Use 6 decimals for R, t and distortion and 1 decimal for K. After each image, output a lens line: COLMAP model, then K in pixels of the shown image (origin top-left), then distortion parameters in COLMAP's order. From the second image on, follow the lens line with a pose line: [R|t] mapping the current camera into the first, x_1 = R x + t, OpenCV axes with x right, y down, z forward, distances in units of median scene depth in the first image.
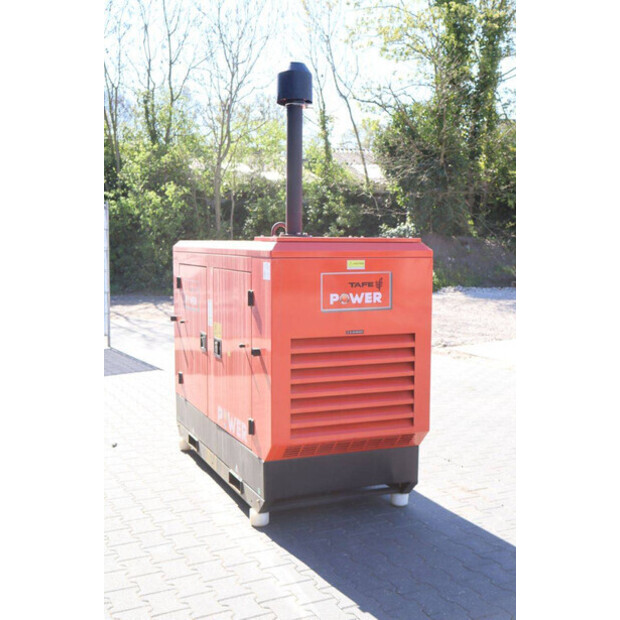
lens RADIAL K [[774.4, 0, 310.0], [0, 774.4, 310.0], [0, 0, 1]] dist [0.028922, 0.035138]
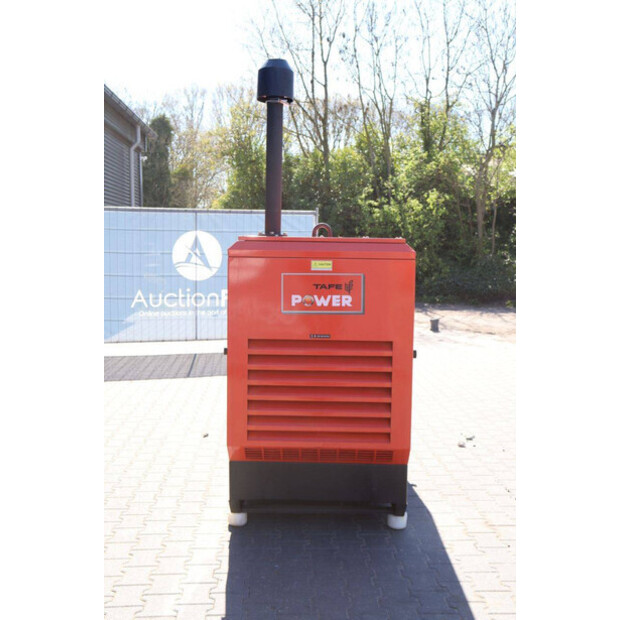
lens RADIAL K [[774.4, 0, 310.0], [0, 774.4, 310.0], [0, 0, 1]] dist [0.028922, 0.035138]
pose [[0.921965, 0.041441, -0.385050, 0.277154], [-0.045753, 0.998951, -0.002040, -0.000728], [0.384562, 0.019498, 0.922893, 0.077584]]
